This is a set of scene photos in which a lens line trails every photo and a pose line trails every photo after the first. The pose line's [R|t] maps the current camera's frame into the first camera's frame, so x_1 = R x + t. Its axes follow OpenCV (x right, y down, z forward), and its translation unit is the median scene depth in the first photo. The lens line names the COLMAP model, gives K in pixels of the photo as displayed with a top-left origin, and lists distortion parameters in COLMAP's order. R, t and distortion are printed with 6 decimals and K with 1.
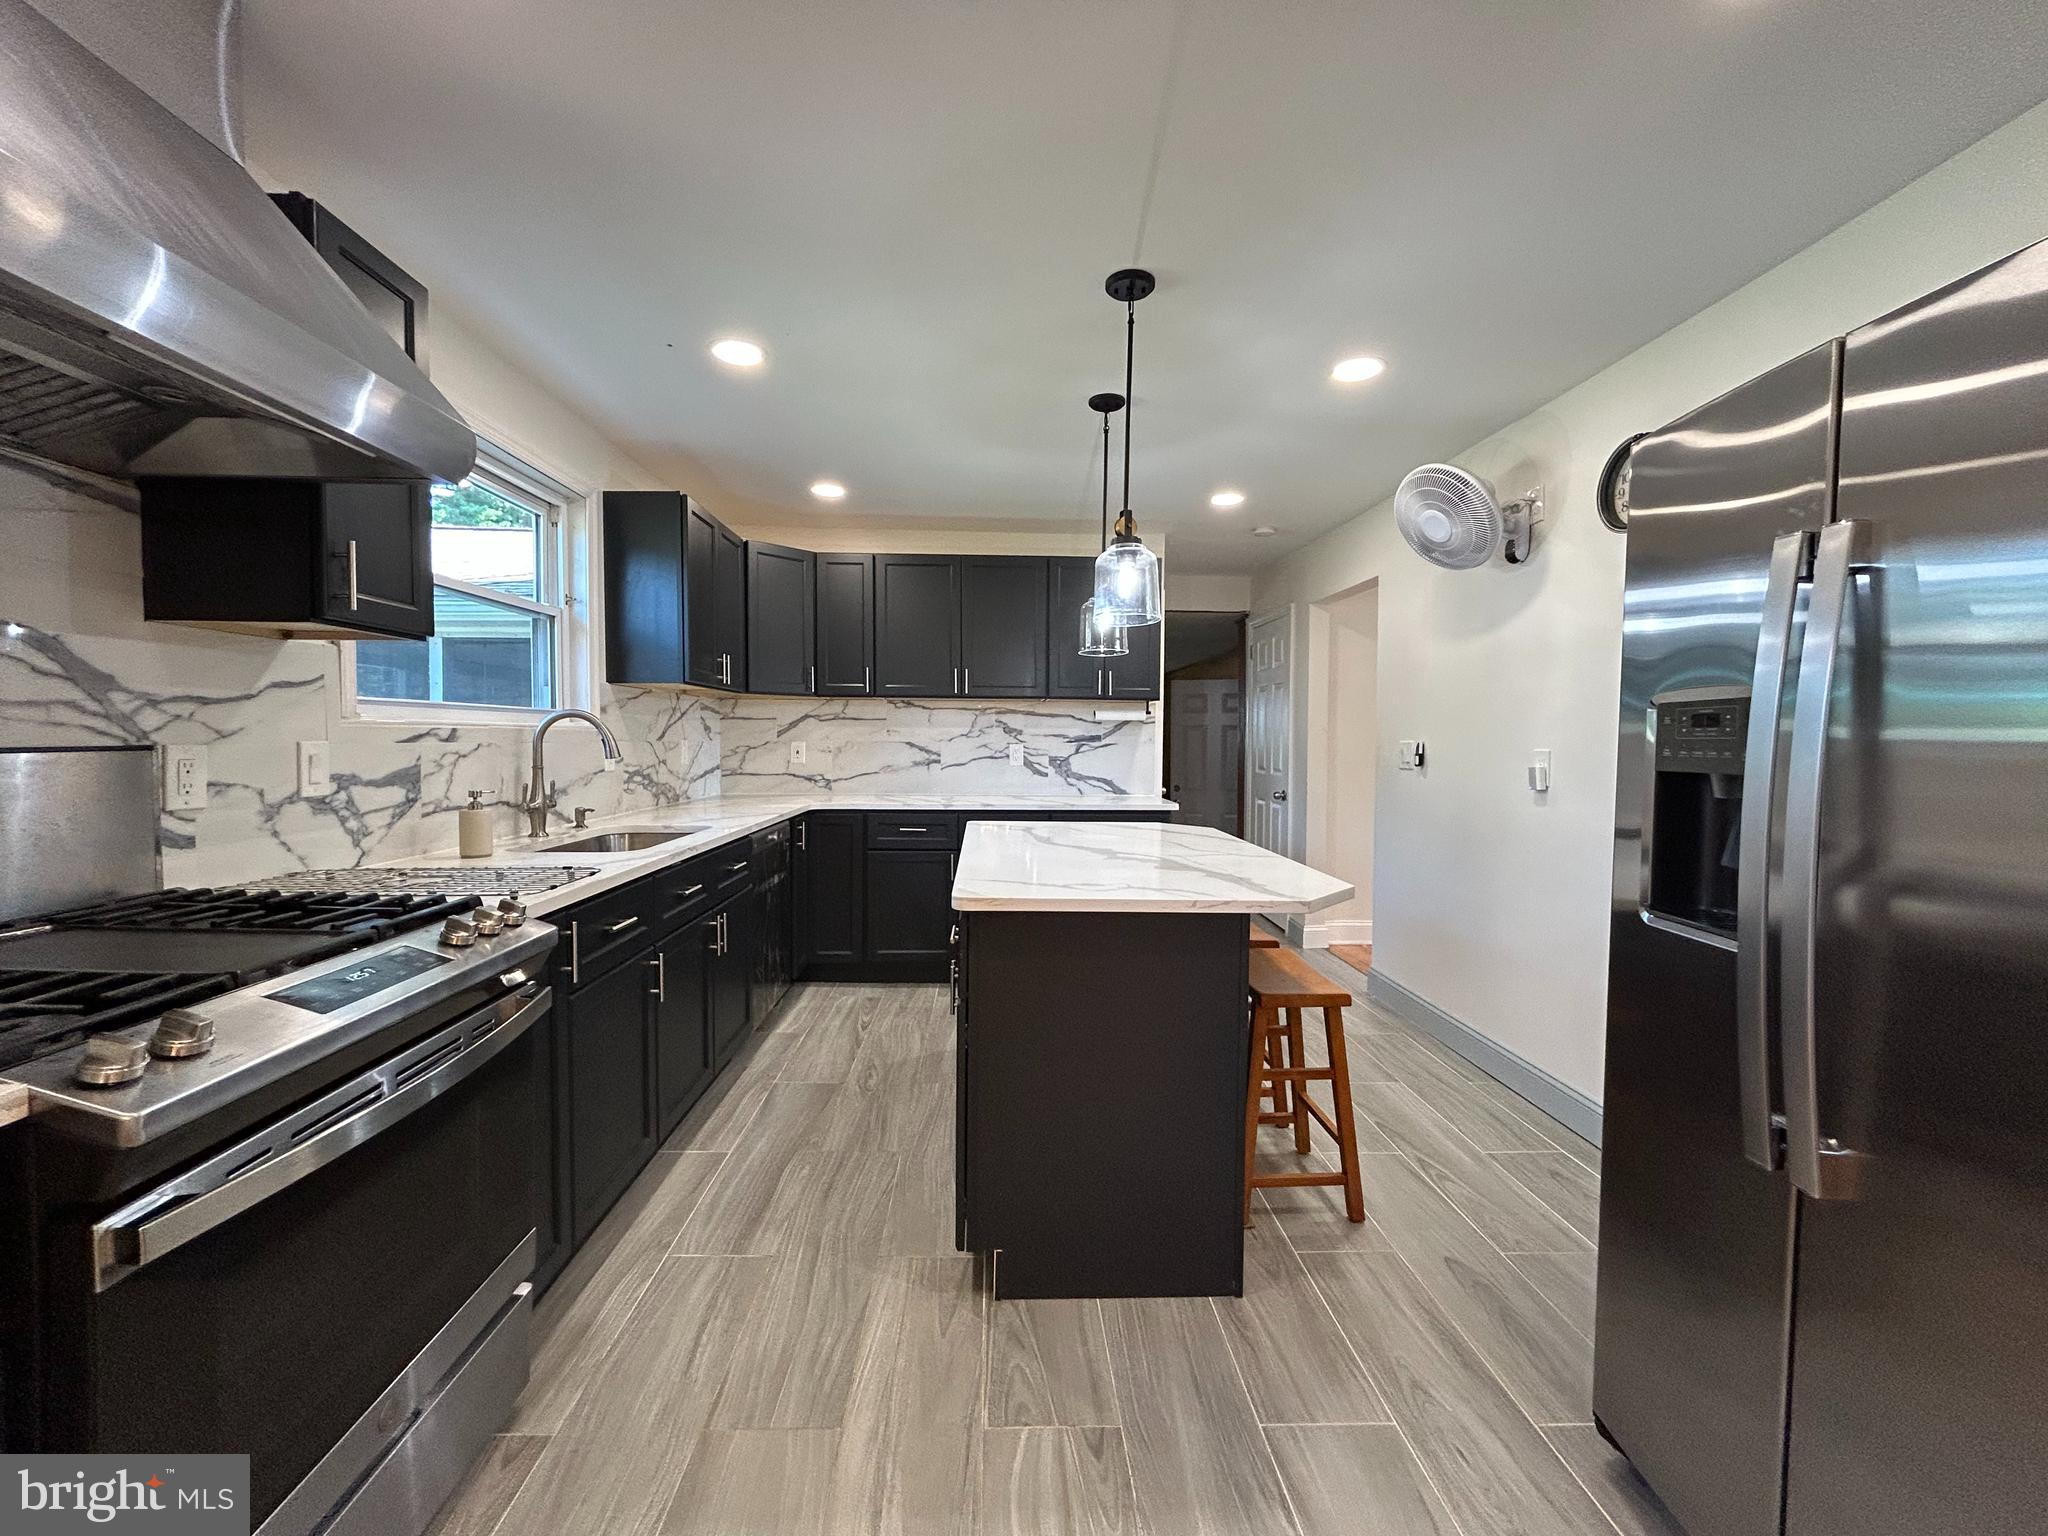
lens RADIAL K [[837.8, 0, 1024.0], [0, 837.8, 768.0], [0, 0, 1]] dist [0.000223, 0.000190]
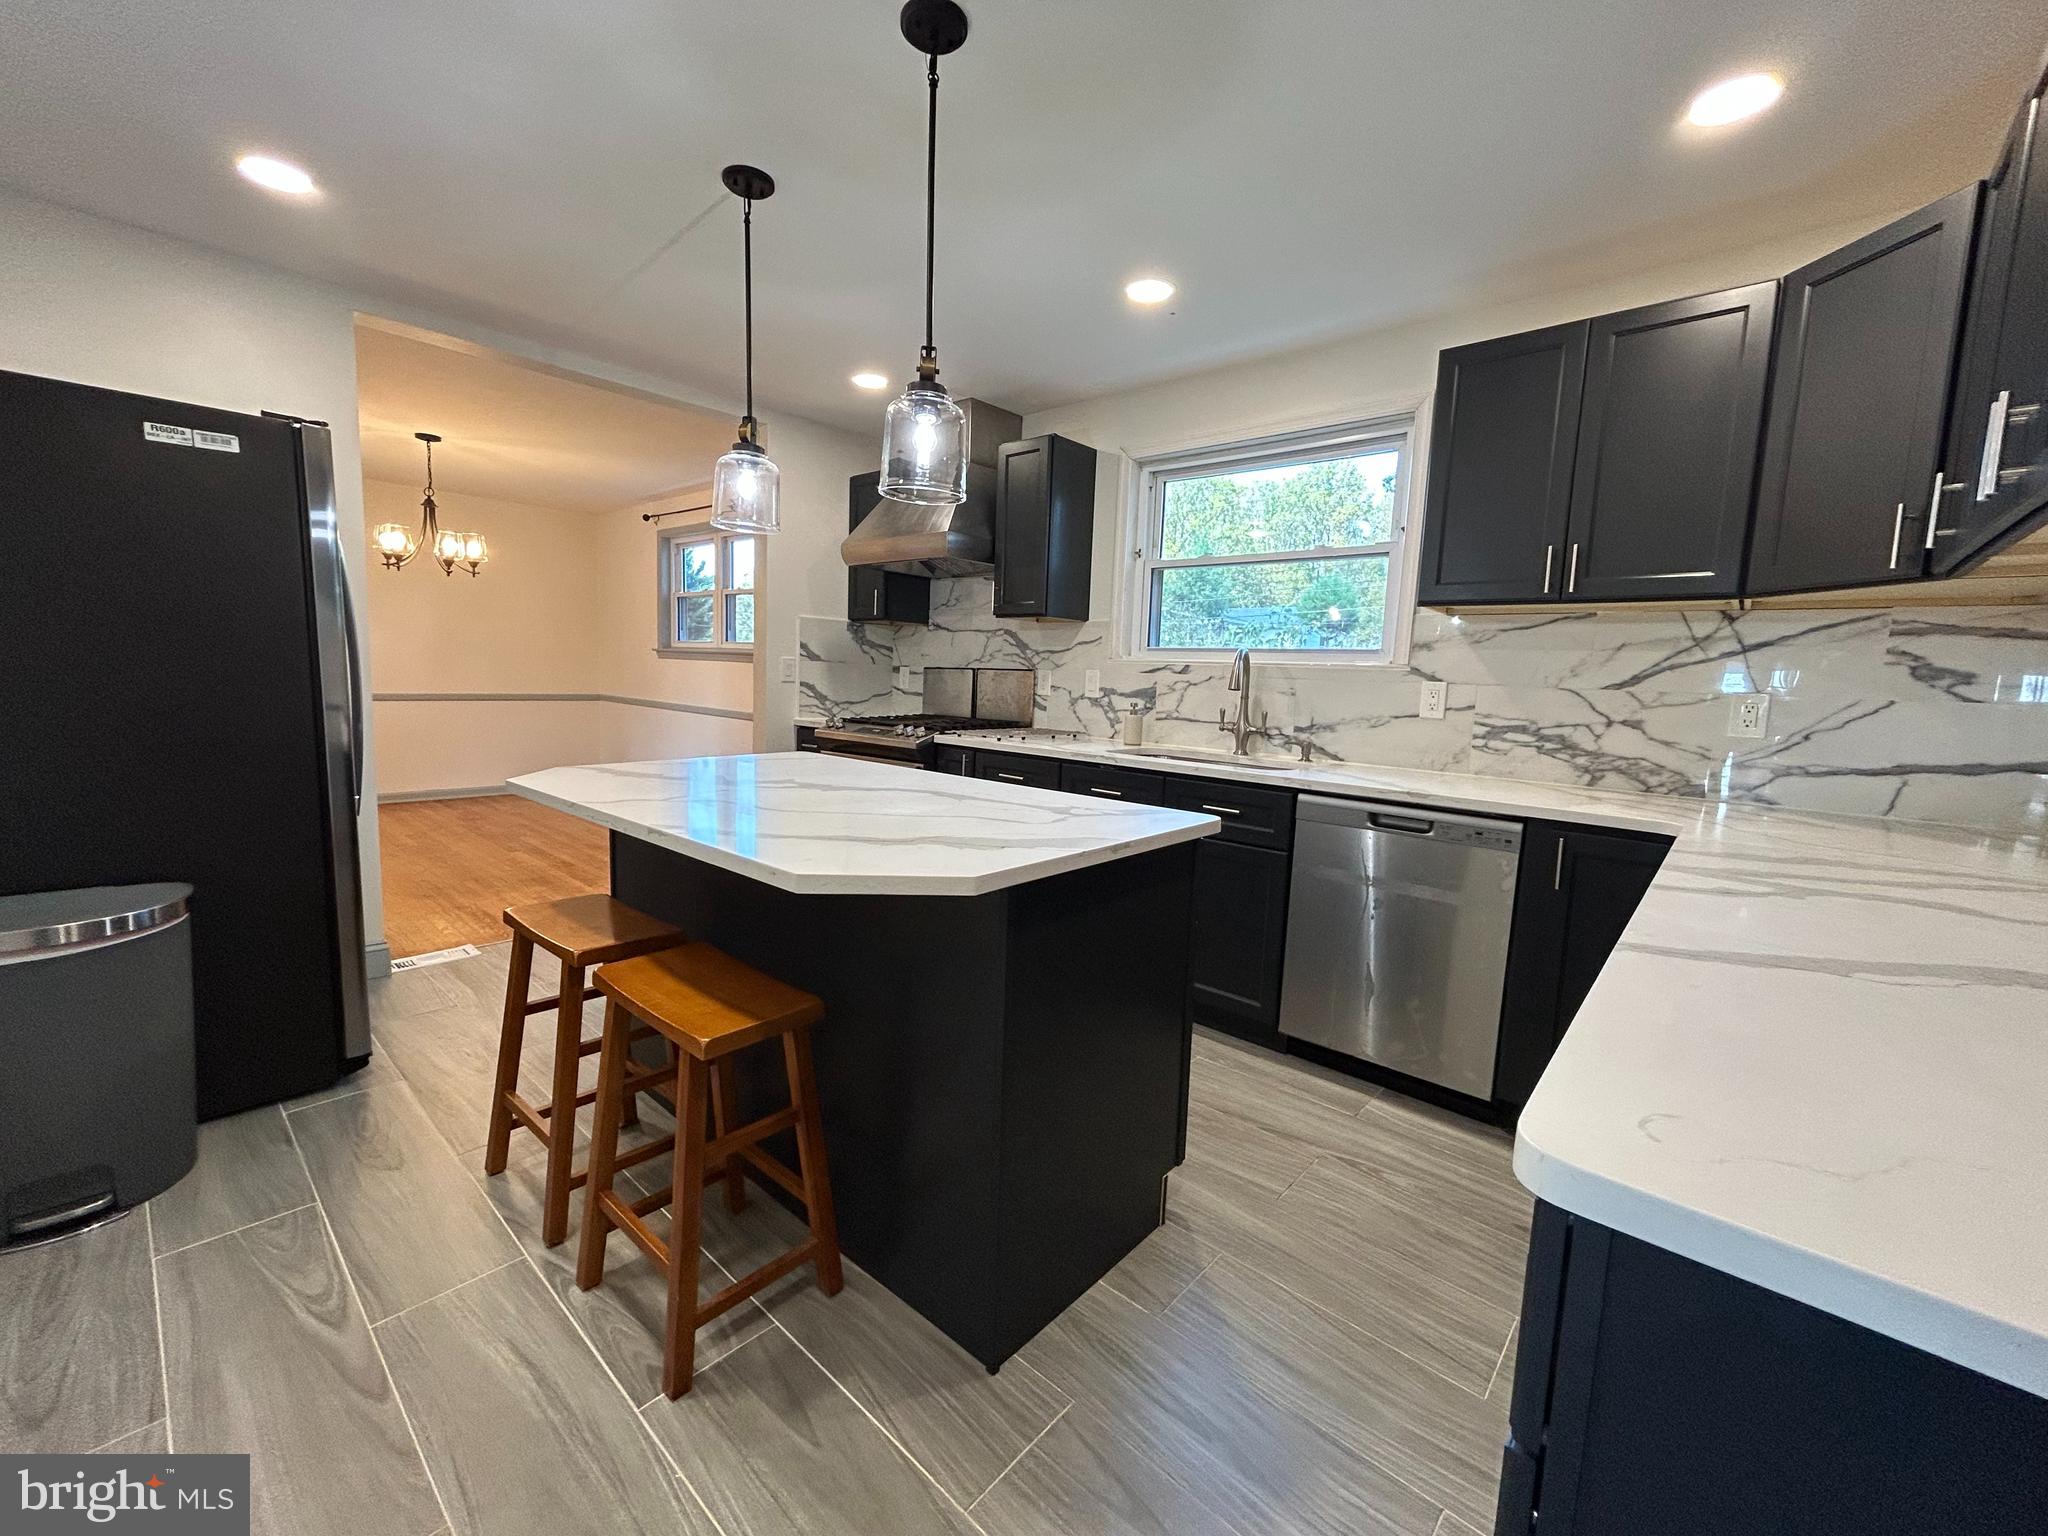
lens RADIAL K [[837.8, 0, 1024.0], [0, 837.8, 768.0], [0, 0, 1]] dist [0.000223, 0.000190]
pose [[-0.700791, 0.048602, -0.711709, 0.676735], [-0.067691, 0.988644, 0.134166, -0.054252], [0.710148, 0.142199, -0.689543, 2.143120]]
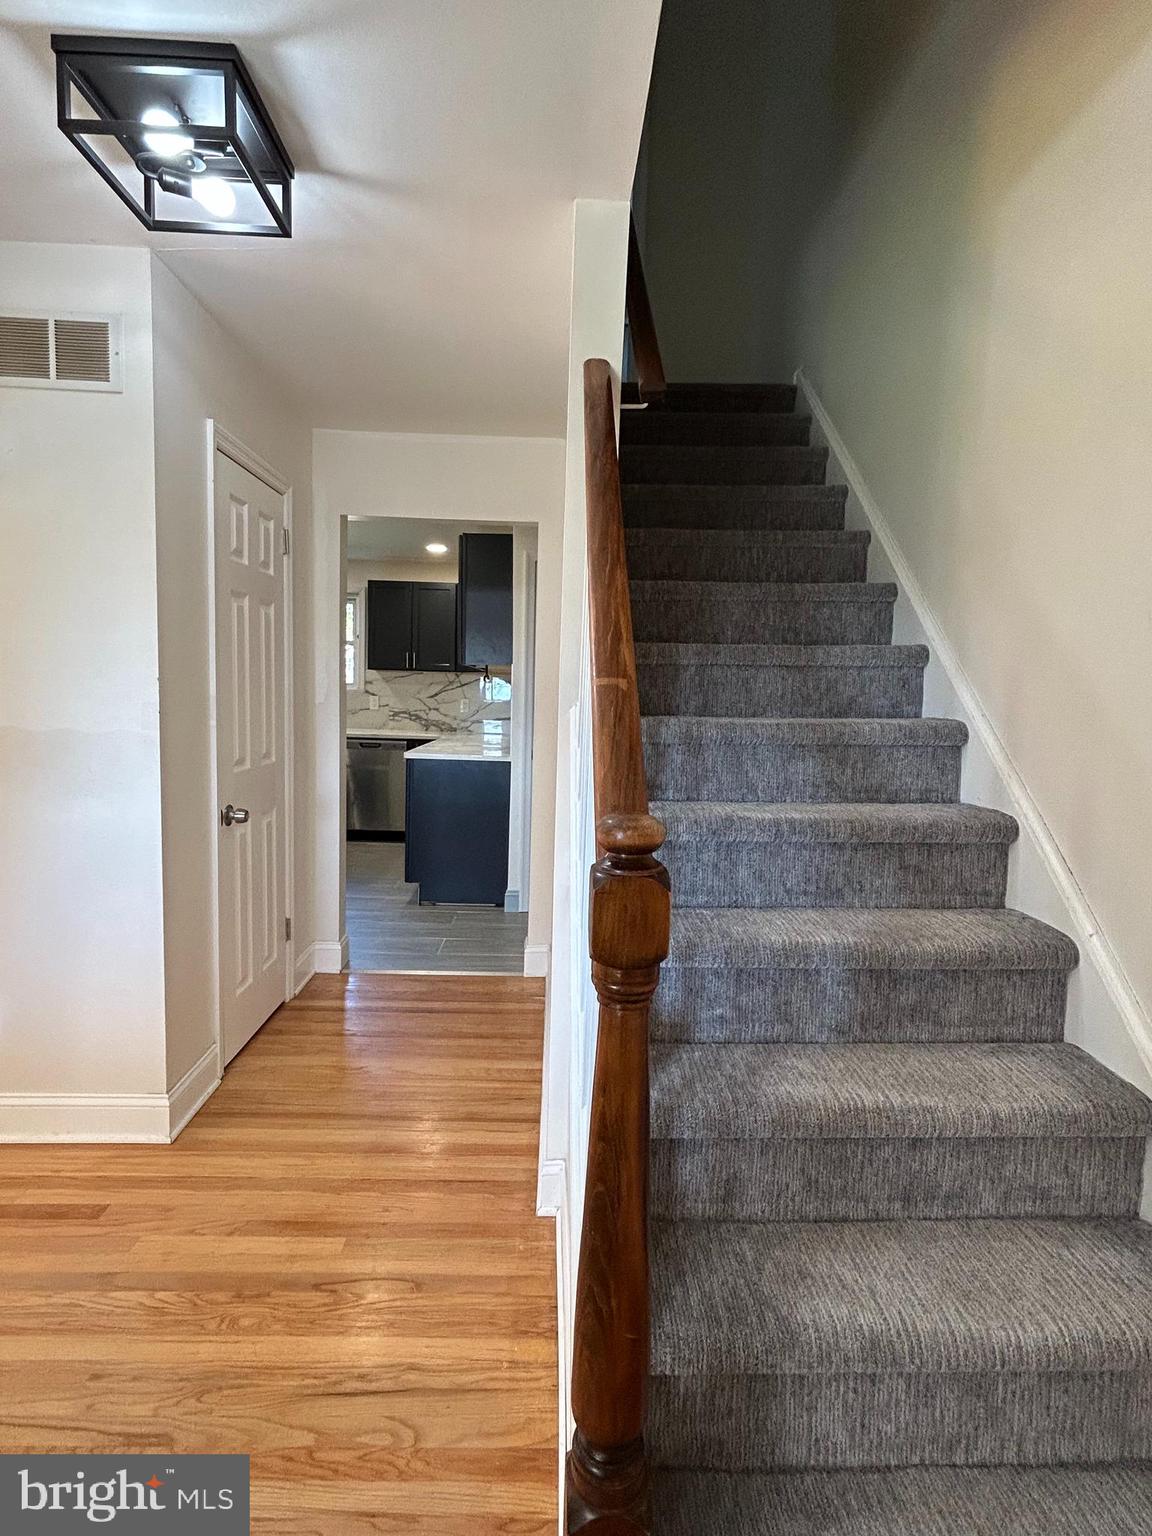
lens RADIAL K [[755.7, 0, 576.0], [0, 755.7, 768.0], [0, 0, 1]] dist [-0.000139, -0.000006]
pose [[-0.019660, 0.076112, -0.996905, 2.763158], [-0.064972, 0.994893, 0.077239, -0.054186], [0.997693, 0.066289, -0.014614, 2.663972]]
